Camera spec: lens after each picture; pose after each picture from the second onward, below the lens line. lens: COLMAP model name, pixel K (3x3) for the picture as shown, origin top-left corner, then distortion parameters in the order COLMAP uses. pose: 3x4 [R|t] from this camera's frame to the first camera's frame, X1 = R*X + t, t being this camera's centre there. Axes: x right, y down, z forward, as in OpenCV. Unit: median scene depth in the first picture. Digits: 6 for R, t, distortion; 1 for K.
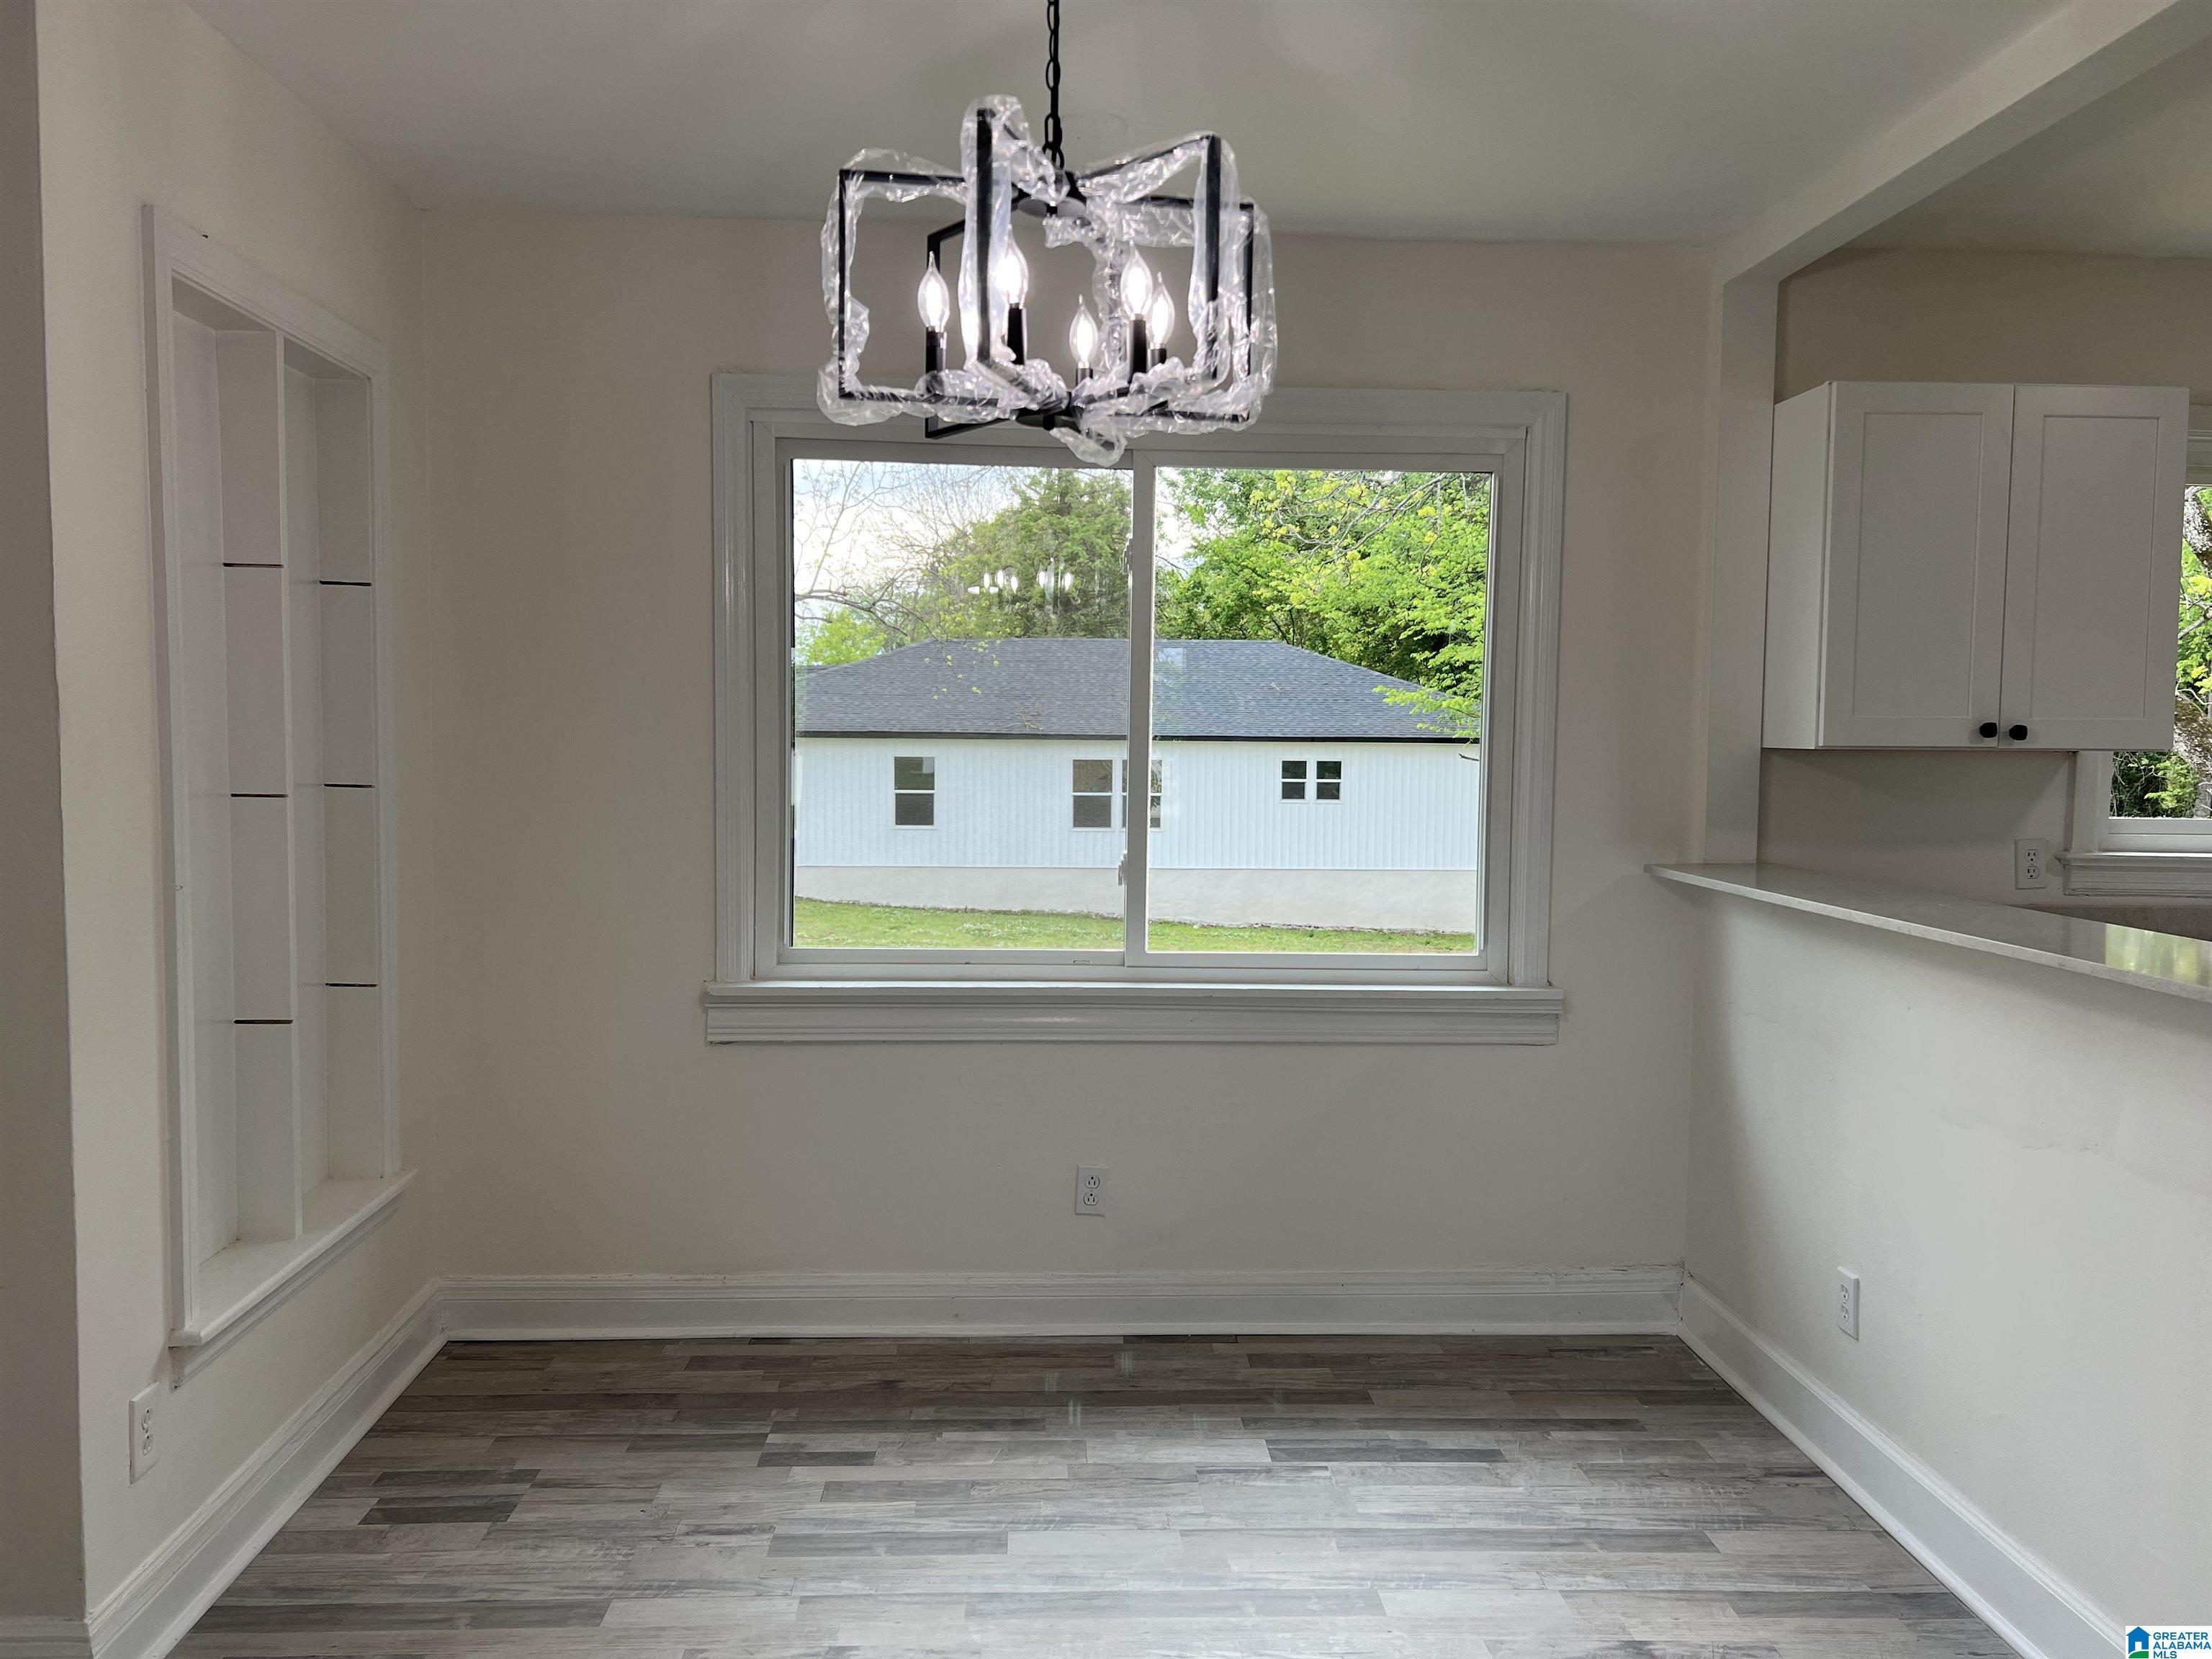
lens RADIAL K [[1672.6, 0, 1110.3], [0, 1672.6, 826.6], [0, 0, 1]] dist [0.065559, -0.061773]
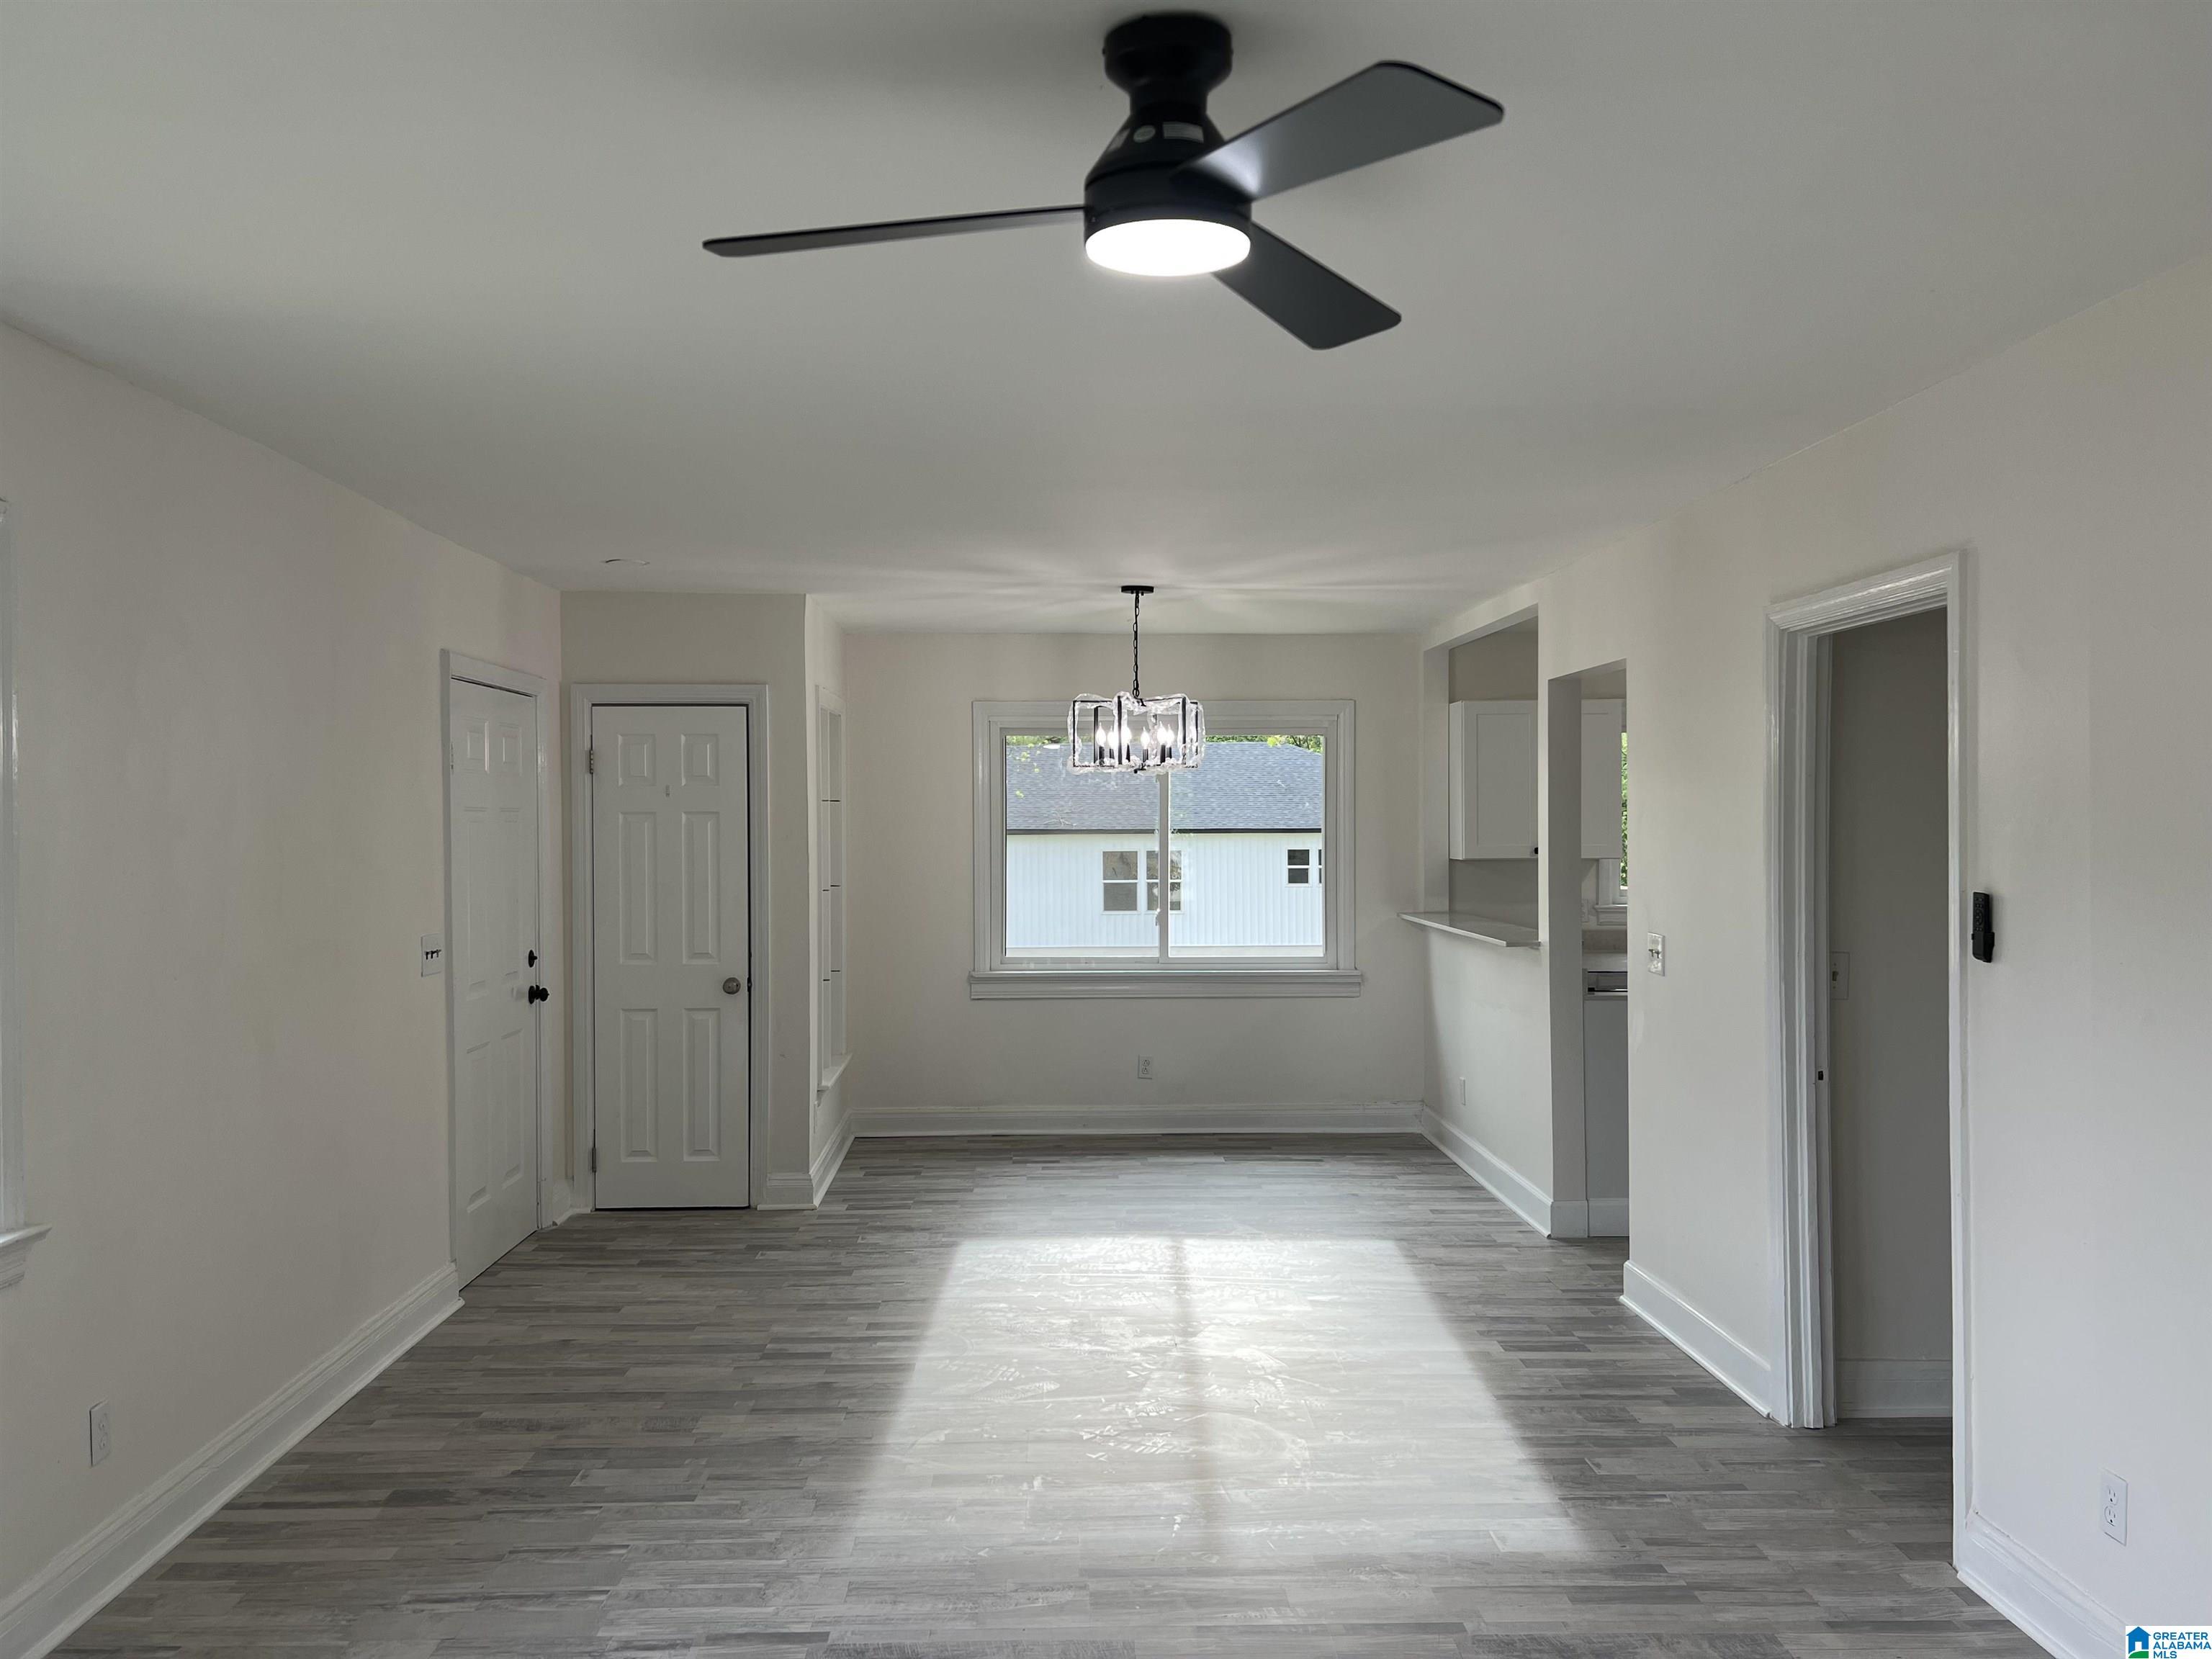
lens RADIAL K [[1672.6, 0, 1096.4], [0, 1672.6, 827.6], [0, 0, 1]] dist [0.065559, -0.061773]
pose [[0.999677, -0.015124, -0.020438, -0.026143], [0.014058, 0.998583, -0.051325, 0.018132], [0.021185, 0.051021, 0.998473, -1.182093]]
